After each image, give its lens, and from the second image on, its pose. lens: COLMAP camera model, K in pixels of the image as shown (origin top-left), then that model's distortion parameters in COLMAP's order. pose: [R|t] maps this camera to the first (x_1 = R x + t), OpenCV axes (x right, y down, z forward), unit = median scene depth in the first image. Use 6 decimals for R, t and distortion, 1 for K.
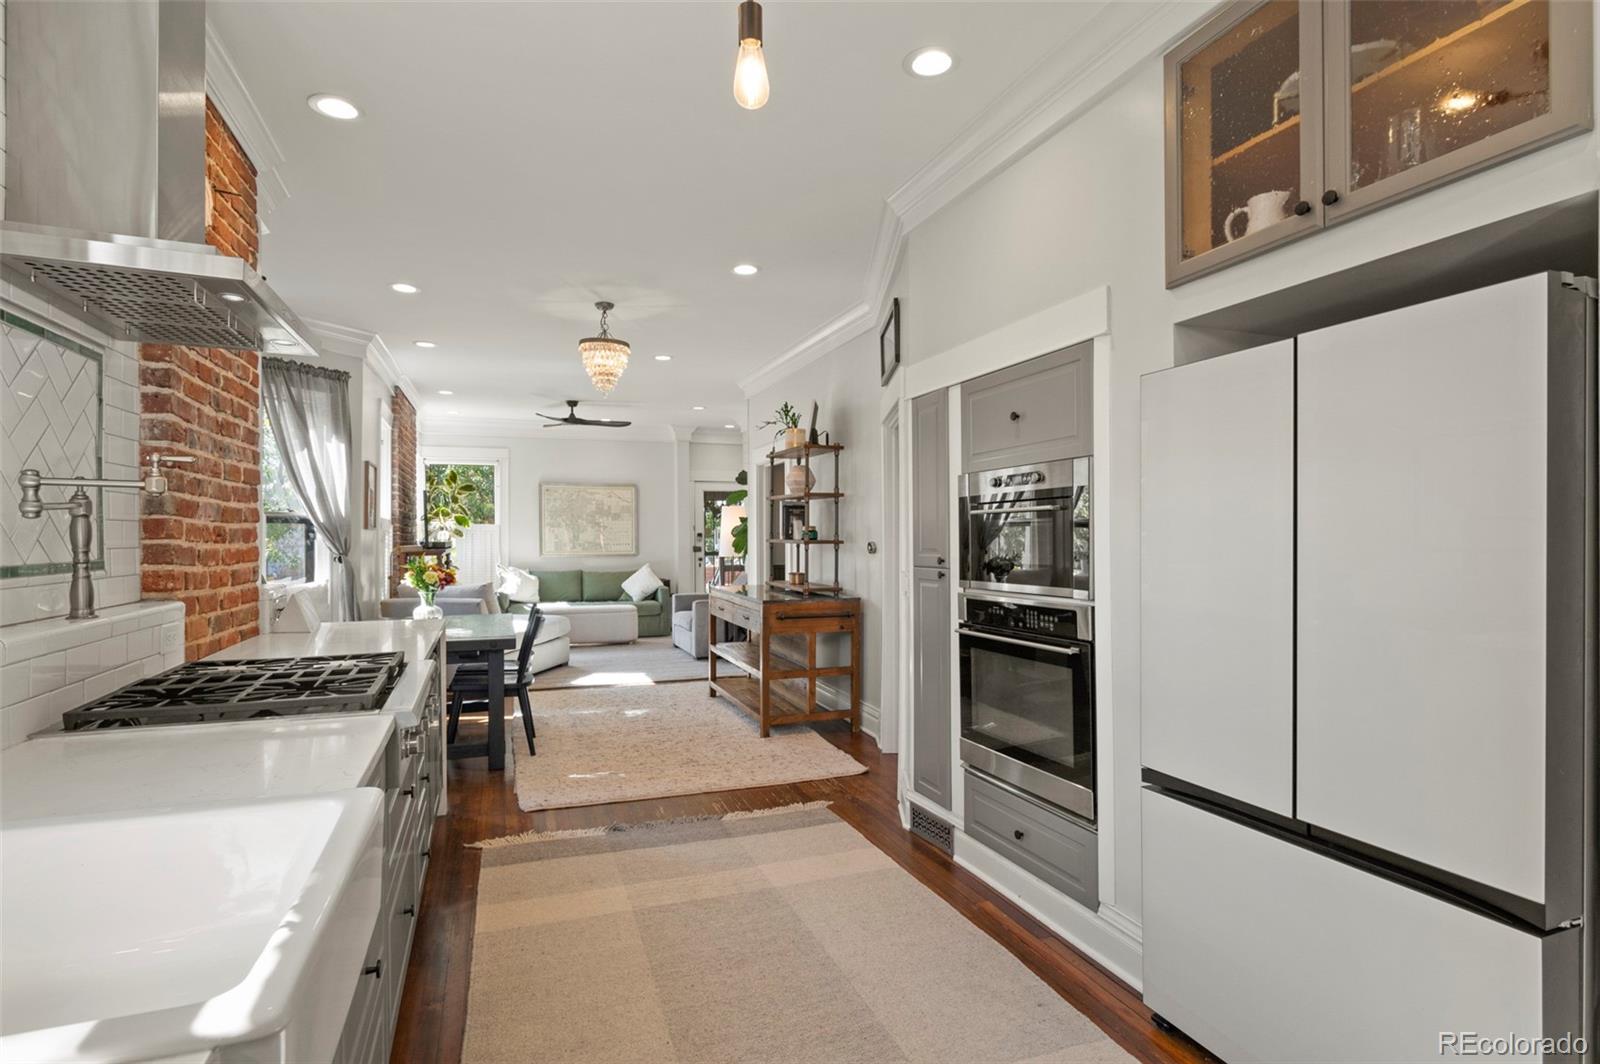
lens RADIAL K [[800.2, 0, 807.2], [0, 800.2, 551.6], [0, 0, 1]] dist [-0.005200, -0.003291]
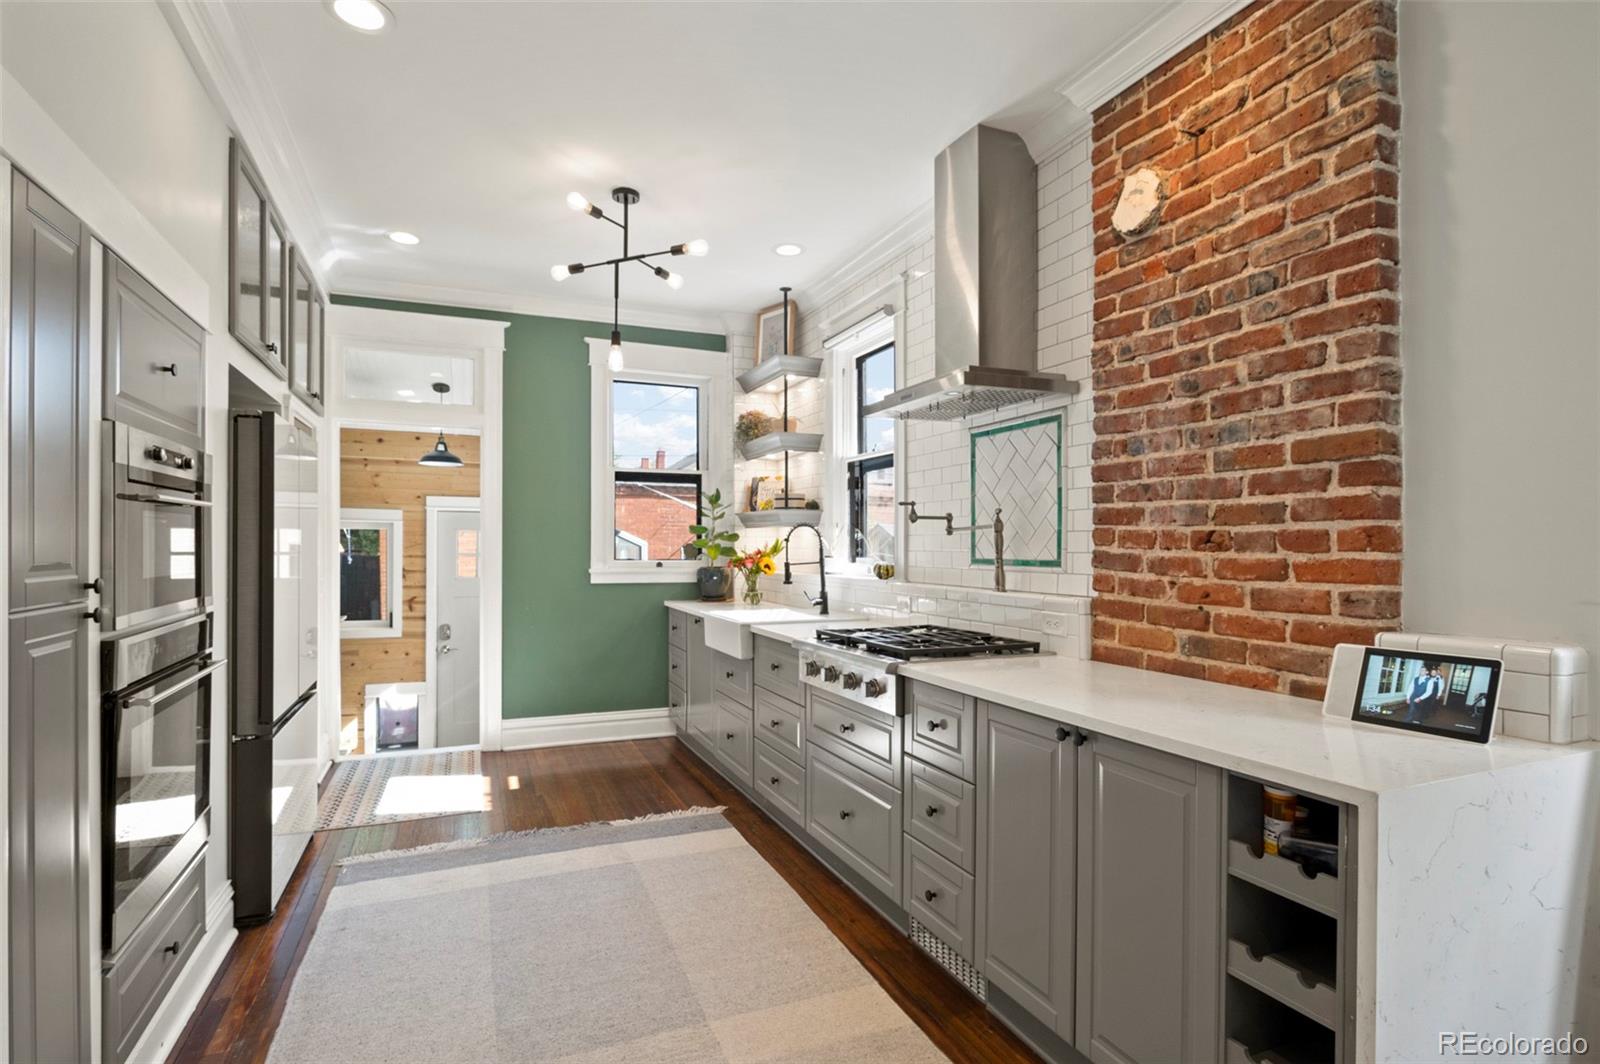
lens RADIAL K [[800.2, 0, 801.6], [0, 800.2, 557.9], [0, 0, 1]] dist [-0.005200, -0.003291]
pose [[-0.999529, -0.004864, -0.030317, -0.198818], [-0.005856, 0.999447, 0.032737, -0.019244], [0.030141, 0.032899, -0.999004, 1.234248]]
